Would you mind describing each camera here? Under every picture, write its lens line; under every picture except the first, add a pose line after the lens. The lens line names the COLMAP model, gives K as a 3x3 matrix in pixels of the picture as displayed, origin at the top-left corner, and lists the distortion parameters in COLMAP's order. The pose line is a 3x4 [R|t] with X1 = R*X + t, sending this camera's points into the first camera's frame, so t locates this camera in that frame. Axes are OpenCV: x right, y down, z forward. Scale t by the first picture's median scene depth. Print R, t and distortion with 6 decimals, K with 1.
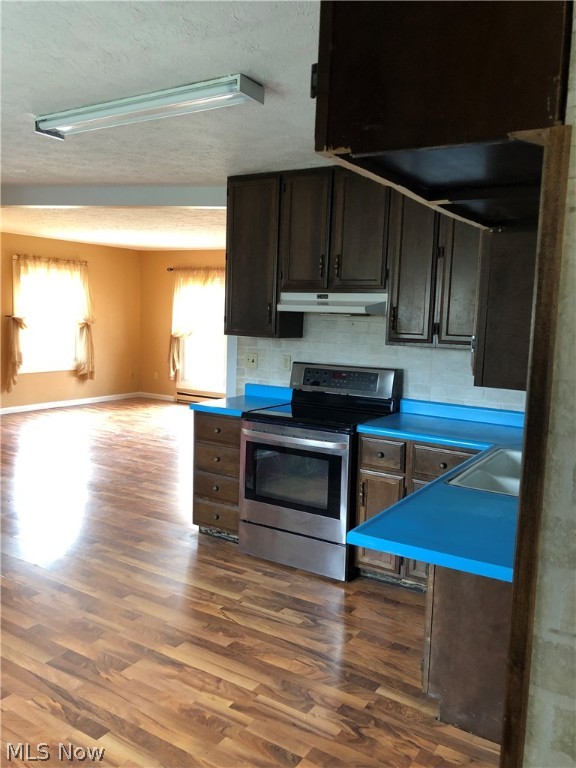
lens RADIAL K [[636.6, 0, 286.8], [0, 636.6, 377.8], [0, 0, 1]] dist [0.026018, -0.014200]
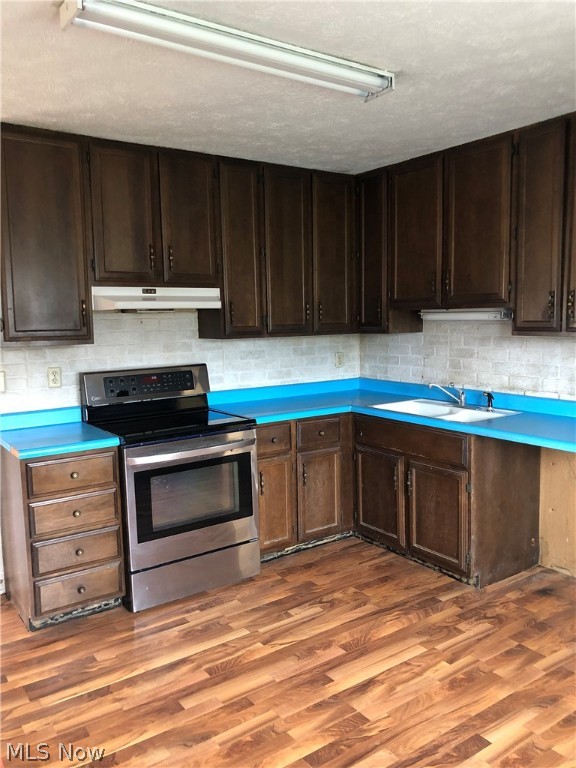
lens RADIAL K [[636.6, 0, 292.4], [0, 636.6, 389.0], [0, 0, 1]] dist [0.026018, -0.014200]
pose [[0.365952, -0.145588, 0.919175, -0.870611], [0.125880, 0.986354, 0.106112, -0.078330], [-0.922081, 0.076874, 0.379285, 0.615078]]
